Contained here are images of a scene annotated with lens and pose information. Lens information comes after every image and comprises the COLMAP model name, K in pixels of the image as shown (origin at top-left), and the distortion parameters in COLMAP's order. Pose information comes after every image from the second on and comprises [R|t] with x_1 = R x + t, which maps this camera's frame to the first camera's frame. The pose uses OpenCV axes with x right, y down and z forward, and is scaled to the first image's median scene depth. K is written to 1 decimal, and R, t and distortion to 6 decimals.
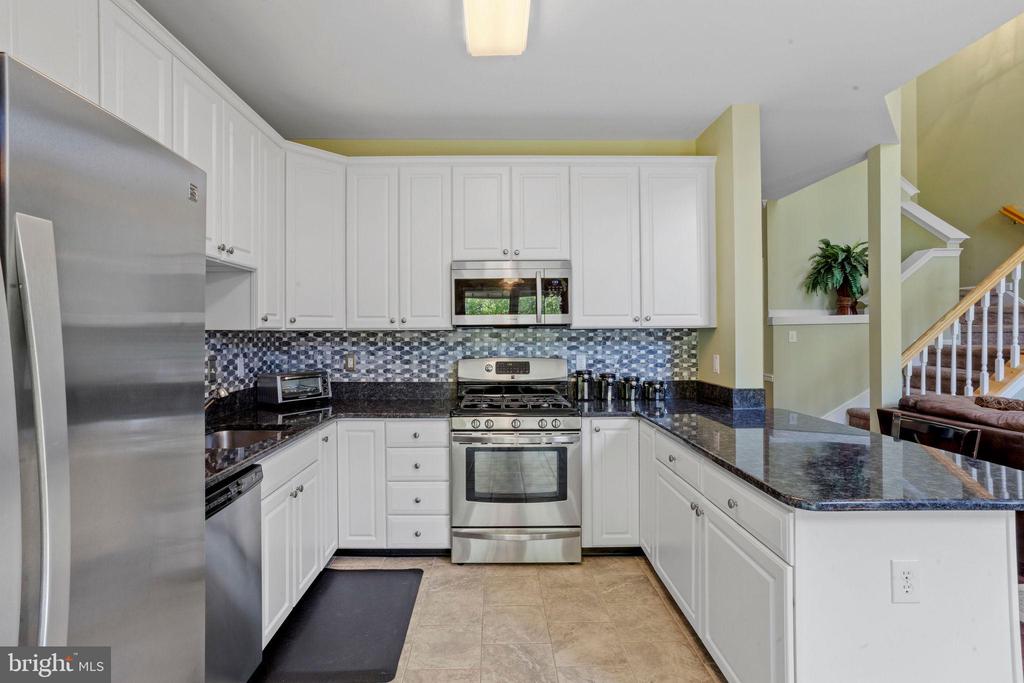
lens RADIAL K [[496.6, 0, 499.9], [0, 496.6, 330.6], [0, 0, 1]] dist [-0.037484, 0.019910]
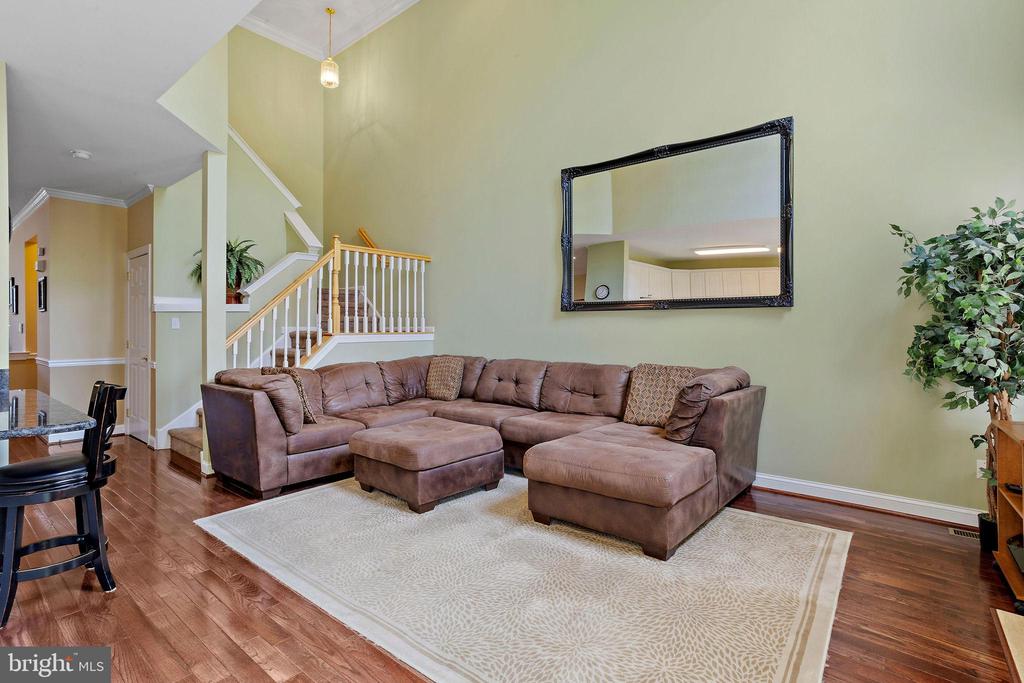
lens RADIAL K [[496.6, 0, 501.3], [0, 496.6, 330.0], [0, 0, 1]] dist [-0.037484, 0.019910]
pose [[0.652102, 0.002278, 0.758128, 0.374030], [-0.003731, 0.999993, 0.000205, 0.033638], [-0.758122, -0.002962, 0.652105, -0.267124]]
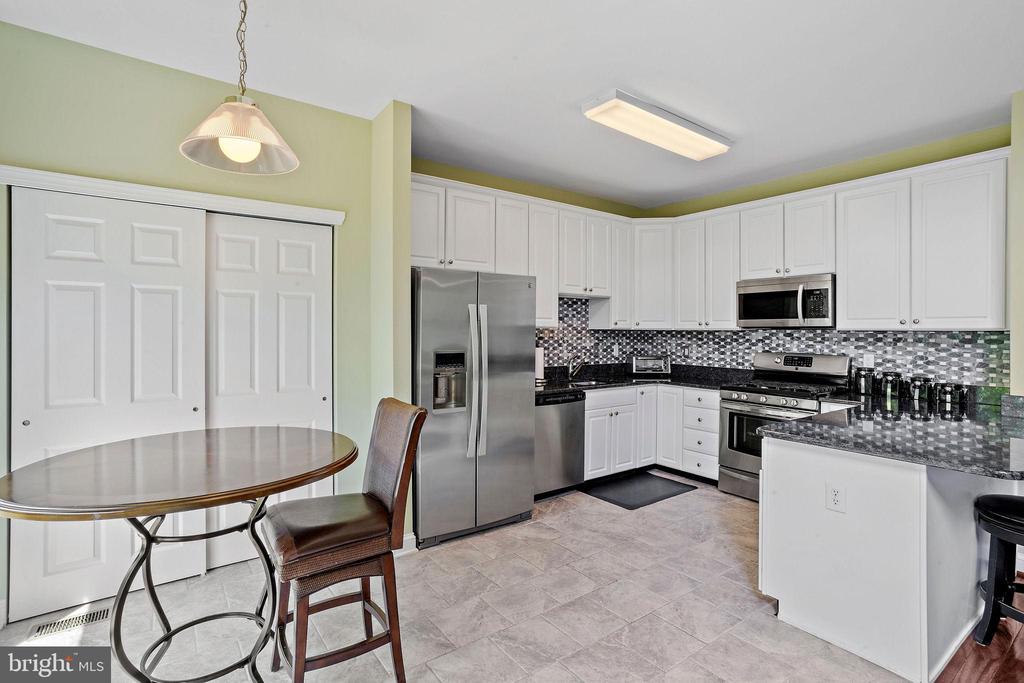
lens RADIAL K [[496.6, 0, 503.6], [0, 496.6, 328.8], [0, 0, 1]] dist [-0.037484, 0.019910]
pose [[0.575645, 0.007605, -0.817664, 0.587822], [-0.005915, 0.999969, 0.005136, -0.008172], [0.817678, 0.001881, 0.575672, -0.295104]]
